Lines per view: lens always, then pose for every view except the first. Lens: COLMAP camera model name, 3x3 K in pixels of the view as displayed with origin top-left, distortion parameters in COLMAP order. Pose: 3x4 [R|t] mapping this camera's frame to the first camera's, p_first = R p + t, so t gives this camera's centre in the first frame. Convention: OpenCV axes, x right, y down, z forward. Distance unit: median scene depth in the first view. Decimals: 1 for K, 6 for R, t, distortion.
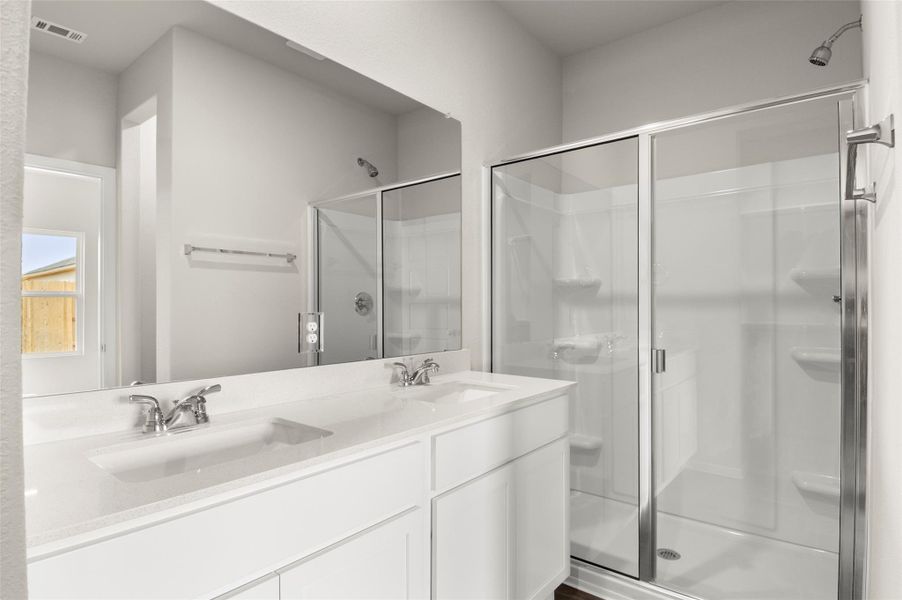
lens RADIAL K [[487.5, 0, 479.3], [0, 487.5, 303.7], [0, 0, 1]] dist [0.030517, -0.035577]
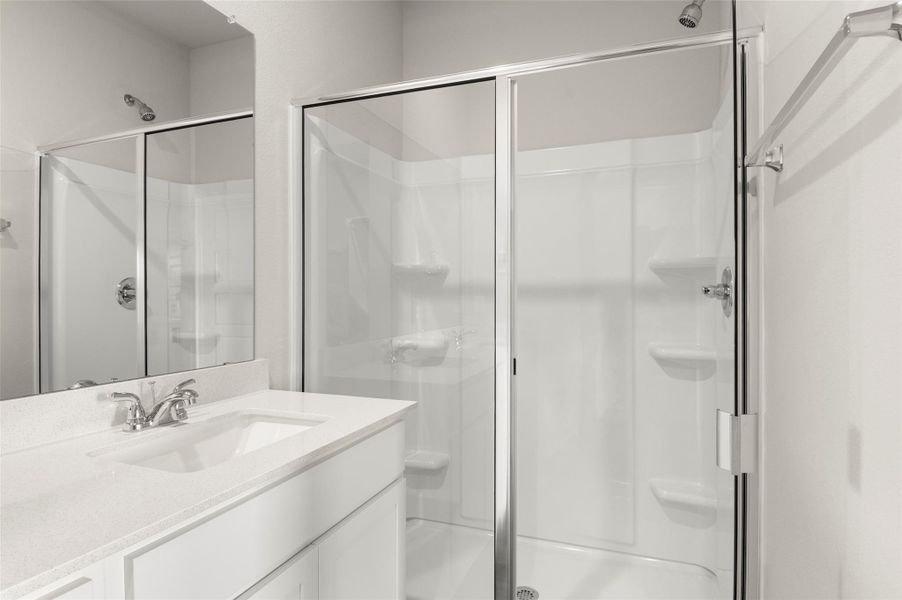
lens RADIAL K [[487.5, 0, 479.3], [0, 487.5, 303.7], [0, 0, 1]] dist [0.030517, -0.035577]
pose [[0.952622, -0.002971, 0.304144, 0.050284], [-0.003615, 0.999771, 0.021089, -0.002393], [-0.304137, -0.021189, 0.952393, 0.207497]]
